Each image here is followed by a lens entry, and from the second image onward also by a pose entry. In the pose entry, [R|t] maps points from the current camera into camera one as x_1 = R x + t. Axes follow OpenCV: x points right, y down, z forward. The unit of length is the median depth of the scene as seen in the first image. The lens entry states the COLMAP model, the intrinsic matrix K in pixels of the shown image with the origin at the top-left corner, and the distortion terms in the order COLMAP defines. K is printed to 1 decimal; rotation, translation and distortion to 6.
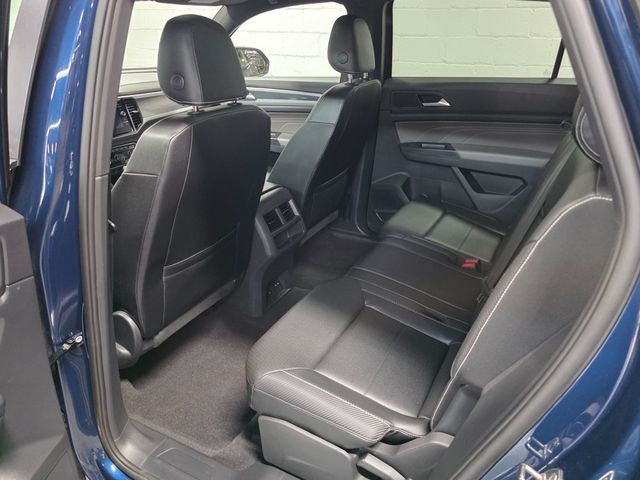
lens RADIAL K [[473.4, 0, 316.4], [0, 473.4, 240.4], [0, 0, 1]] dist [0.058219, -0.052965]
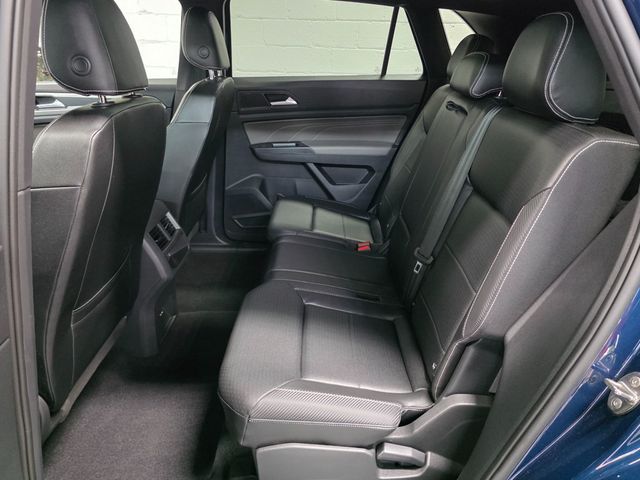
lens RADIAL K [[473.4, 0, 323.2], [0, 473.4, 240.5], [0, 0, 1]] dist [0.058219, -0.052965]
pose [[0.878515, -0.165549, 0.448113, -0.196829], [0.178865, 0.983790, 0.012786, 0.004530], [-0.442966, 0.068920, 0.893885, 0.088551]]
